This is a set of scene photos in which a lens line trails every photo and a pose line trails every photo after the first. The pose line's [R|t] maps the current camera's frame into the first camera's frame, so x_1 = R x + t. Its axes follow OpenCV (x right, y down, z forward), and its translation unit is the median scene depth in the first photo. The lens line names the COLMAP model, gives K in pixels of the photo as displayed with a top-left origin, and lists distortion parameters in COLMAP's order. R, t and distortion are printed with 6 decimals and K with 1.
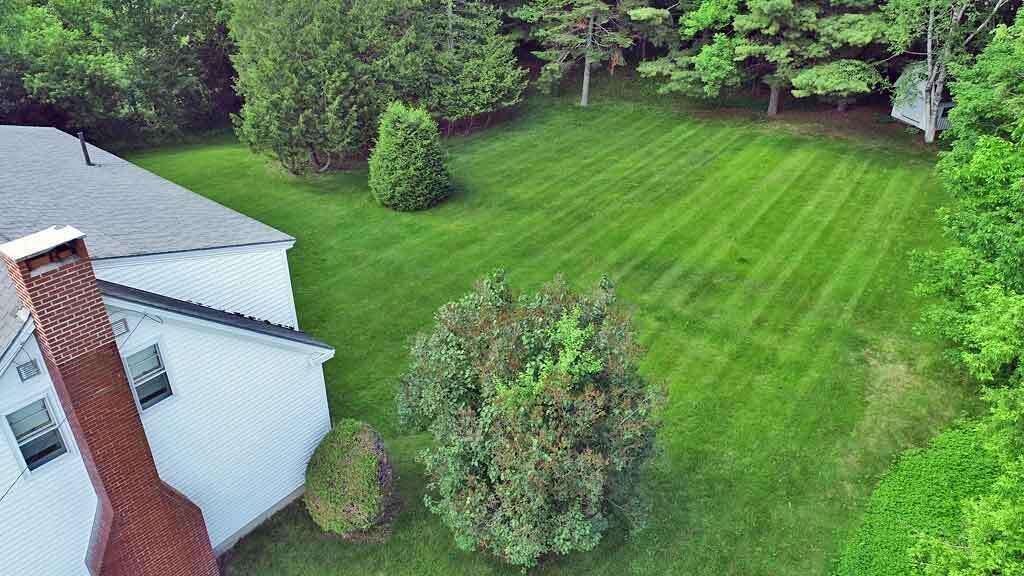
lens RADIAL K [[709.6, 0, 512.0], [0, 709.6, 288.0], [0, 0, 1]] dist [-0.006965, 0.004279]
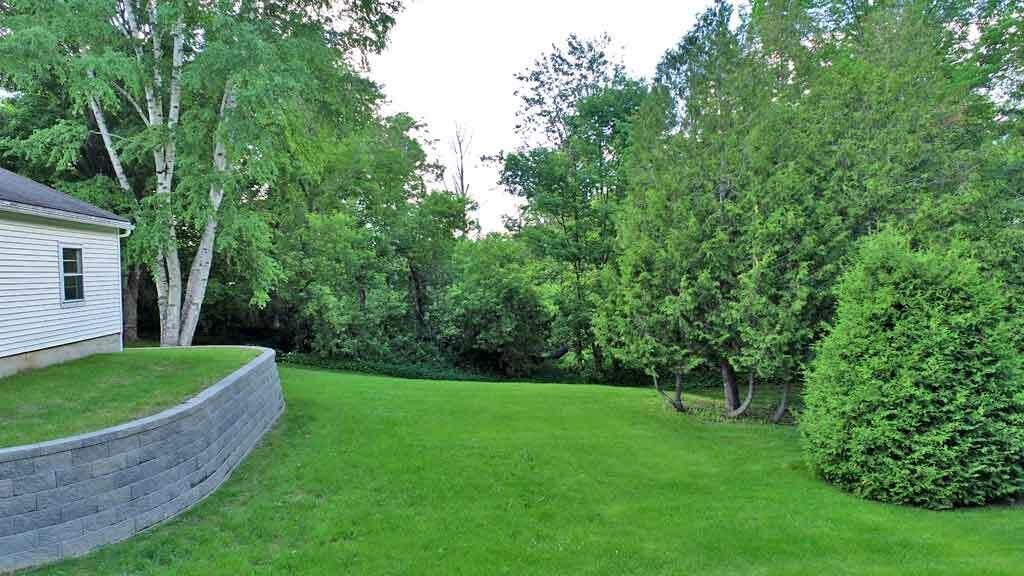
lens RADIAL K [[709.6, 0, 512.0], [0, 709.6, 288.0], [0, 0, 1]] dist [-0.006965, 0.004279]
pose [[0.726929, -0.007581, -0.686670, -0.039694], [-0.325289, 0.876836, -0.354041, -0.016563], [0.604781, 0.480730, 0.634932, 0.626020]]
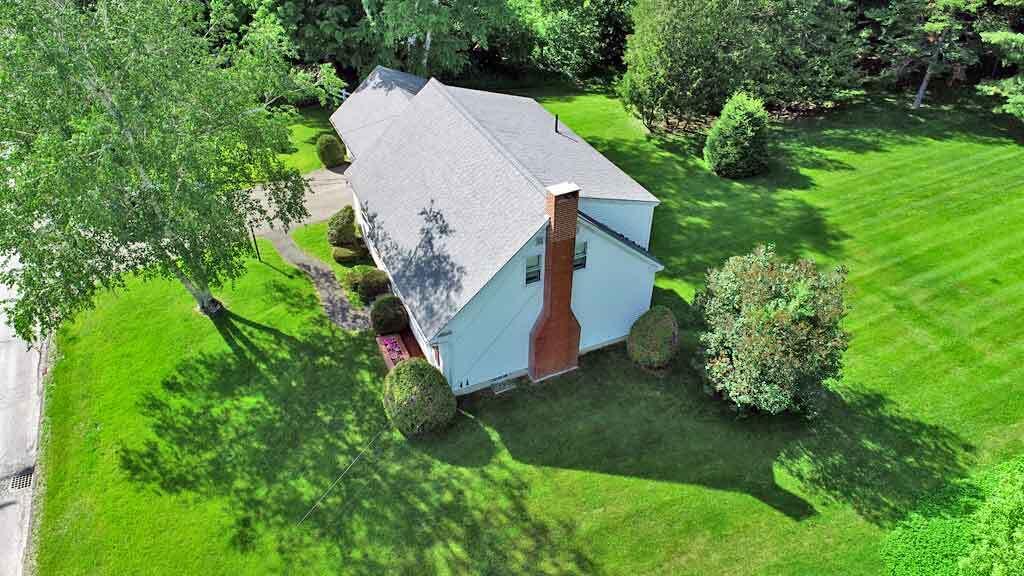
lens RADIAL K [[709.6, 0, 512.0], [0, 709.6, 288.0], [0, 0, 1]] dist [-0.006965, 0.004279]
pose [[0.889716, 0.268218, -0.369410, 0.038016], [-0.227538, 0.962067, 0.150509, -0.019293], [0.395767, -0.049856, 0.916997, -0.373119]]
